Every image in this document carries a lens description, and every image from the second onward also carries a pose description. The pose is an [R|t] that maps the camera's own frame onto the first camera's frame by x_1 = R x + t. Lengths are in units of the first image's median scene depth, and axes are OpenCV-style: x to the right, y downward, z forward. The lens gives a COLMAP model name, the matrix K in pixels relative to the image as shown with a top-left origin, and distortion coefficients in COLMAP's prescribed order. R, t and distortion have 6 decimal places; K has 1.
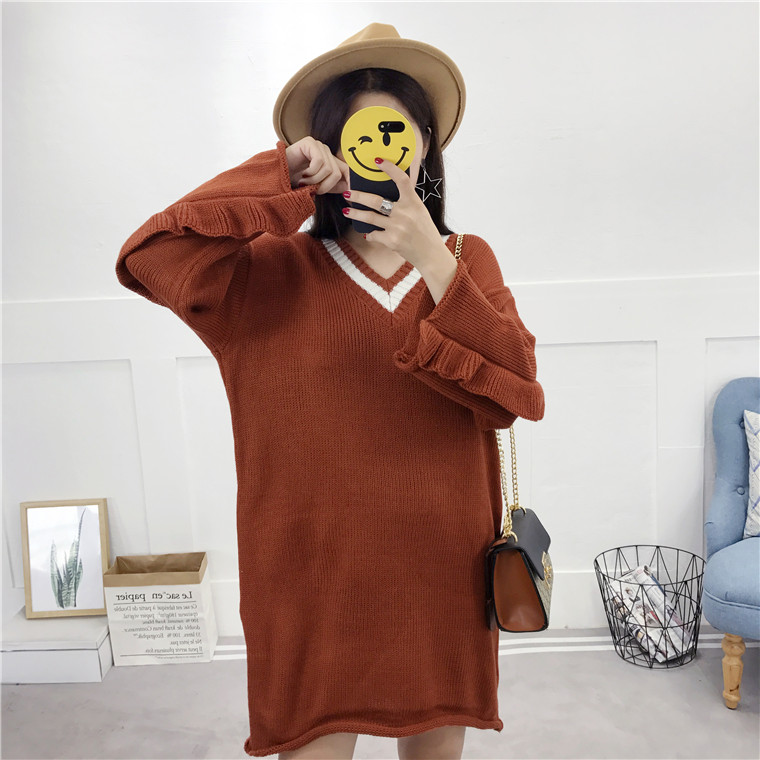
lens RADIAL K [[947.1, 0, 370.7], [0, 947.1, 342.0], [0, 0, 1]] dist [-0.071315, 0.206160]
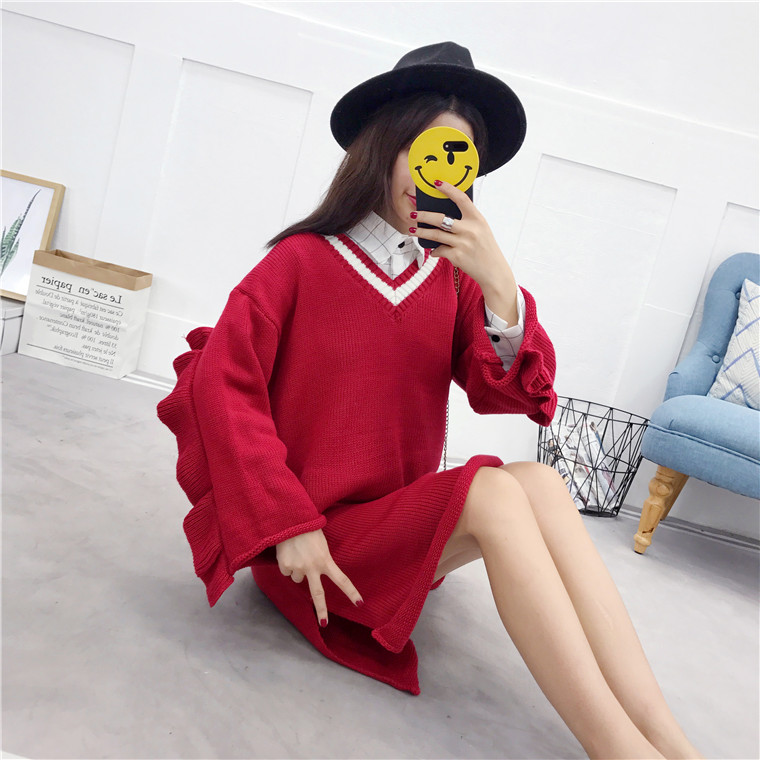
lens RADIAL K [[936.0, 0, 389.8], [0, 936.0, 391.8], [0, 0, 1]] dist [0.105582, -0.449582]
pose [[0.955058, 0.296390, 0.004152, 0.087514], [-0.296342, 0.955035, -0.009503, 0.284076], [-0.006782, 0.007845, 0.999946, 0.067840]]
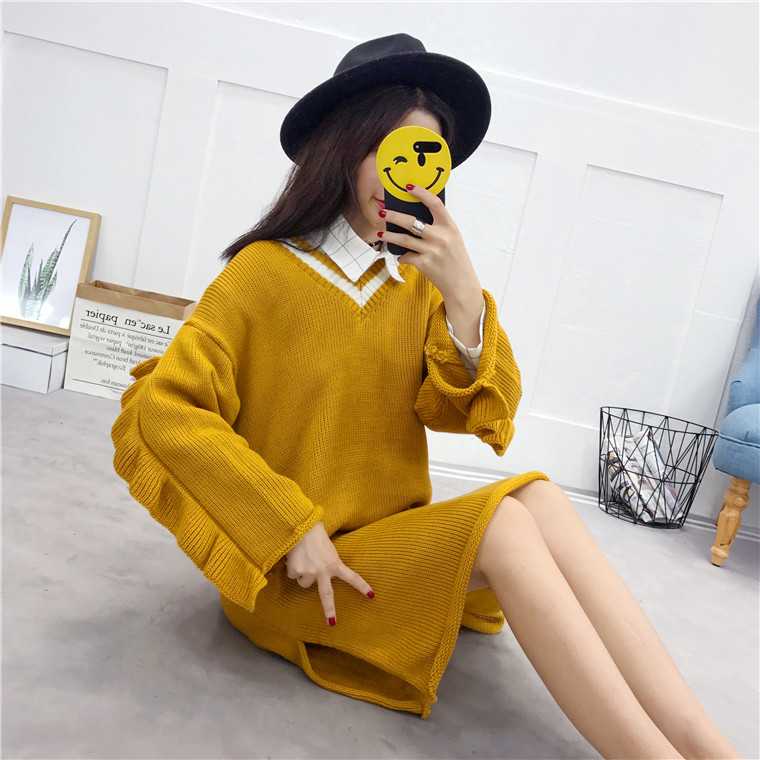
lens RADIAL K [[943.4, 0, 377.2], [0, 943.4, 377.5], [0, 0, 1]] dist [0.001810, -0.036455]
pose [[0.966792, 0.253410, 0.033123, -0.013150], [-0.252732, 0.967255, -0.023343, 0.281839], [-0.037953, 0.014197, 0.999179, 0.081176]]
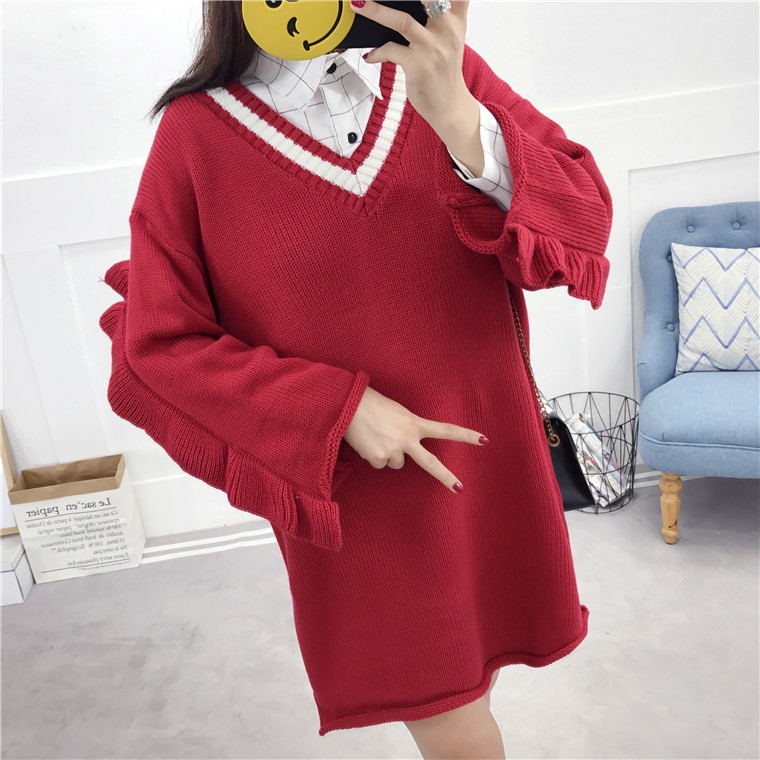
lens RADIAL K [[937.0, 0, 389.6], [0, 937.0, 381.5], [0, 0, 1]] dist [0.003210, -0.006558]
pose [[0.988932, -0.113734, 0.095282, 0.010050], [0.094195, 0.977434, 0.189078, 0.003226], [-0.114637, -0.178010, 0.977328, 0.081560]]
